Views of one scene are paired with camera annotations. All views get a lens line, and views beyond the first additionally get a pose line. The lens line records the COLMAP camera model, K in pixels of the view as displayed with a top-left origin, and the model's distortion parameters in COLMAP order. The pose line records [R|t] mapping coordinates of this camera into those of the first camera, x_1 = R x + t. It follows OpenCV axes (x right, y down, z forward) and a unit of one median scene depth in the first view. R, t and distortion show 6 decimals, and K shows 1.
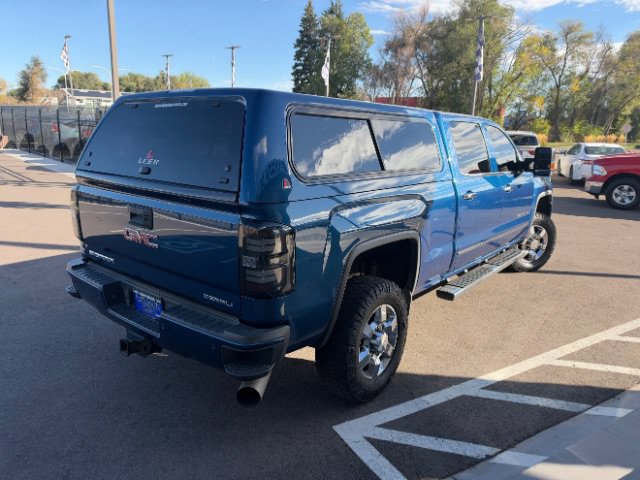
lens RADIAL K [[469.8, 0, 320.3], [0, 469.8, 239.3], [0, 0, 1]] dist [0.006478, -0.022774]
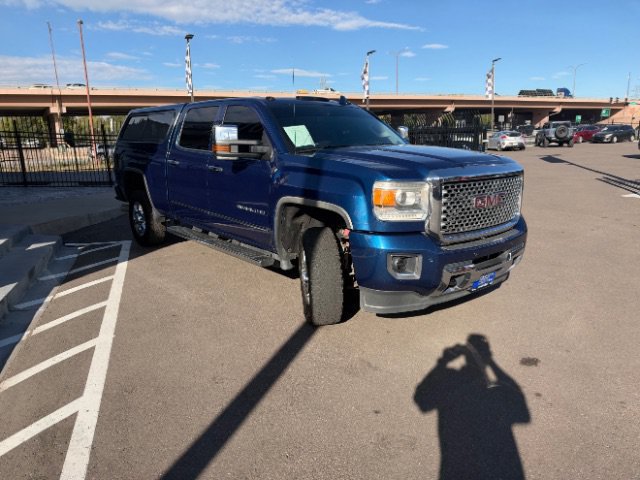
lens RADIAL K [[469.8, 0, 312.4], [0, 469.8, 238.2], [0, 0, 1]] dist [0.006478, -0.022774]
pose [[-0.215684, 0.186808, -0.958427, 0.083559], [-0.219606, 0.947105, 0.234022, -0.015241], [0.951448, 0.260951, -0.163251, 0.087431]]
